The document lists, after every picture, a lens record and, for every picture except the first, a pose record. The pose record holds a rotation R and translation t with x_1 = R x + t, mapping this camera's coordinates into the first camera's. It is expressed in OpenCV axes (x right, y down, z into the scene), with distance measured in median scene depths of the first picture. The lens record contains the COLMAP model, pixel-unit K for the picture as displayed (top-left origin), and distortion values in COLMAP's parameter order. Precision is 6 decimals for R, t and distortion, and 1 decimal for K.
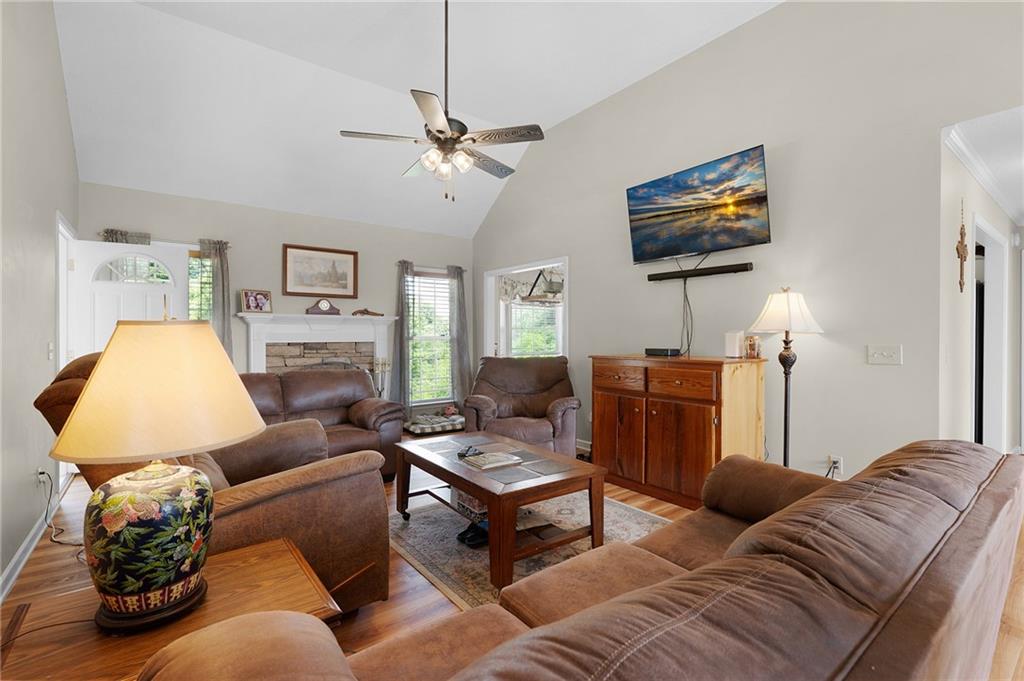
lens RADIAL K [[471.8, 0, 525.1], [0, 471.8, 340.4], [0, 0, 1]] dist [0.002096, -0.000659]
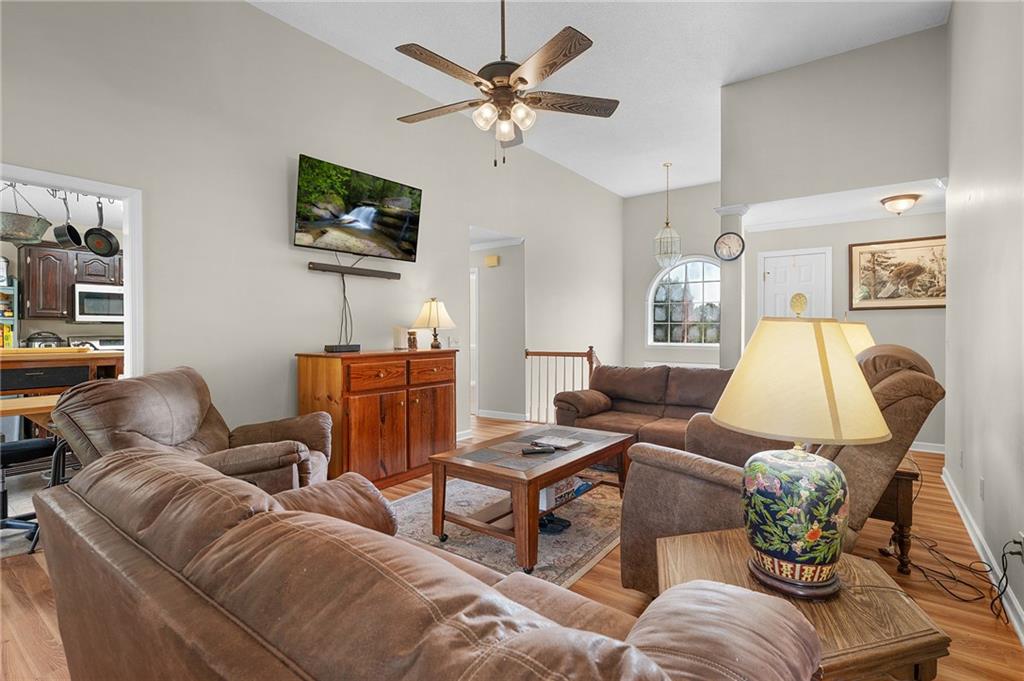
lens RADIAL K [[471.8, 0, 517.1], [0, 471.8, 334.8], [0, 0, 1]] dist [0.002096, -0.000659]
pose [[-0.265687, -0.006485, 0.964038, -0.826505], [0.014989, 0.999829, 0.010857, -0.009439], [-0.963943, 0.017335, -0.265544, 1.028076]]
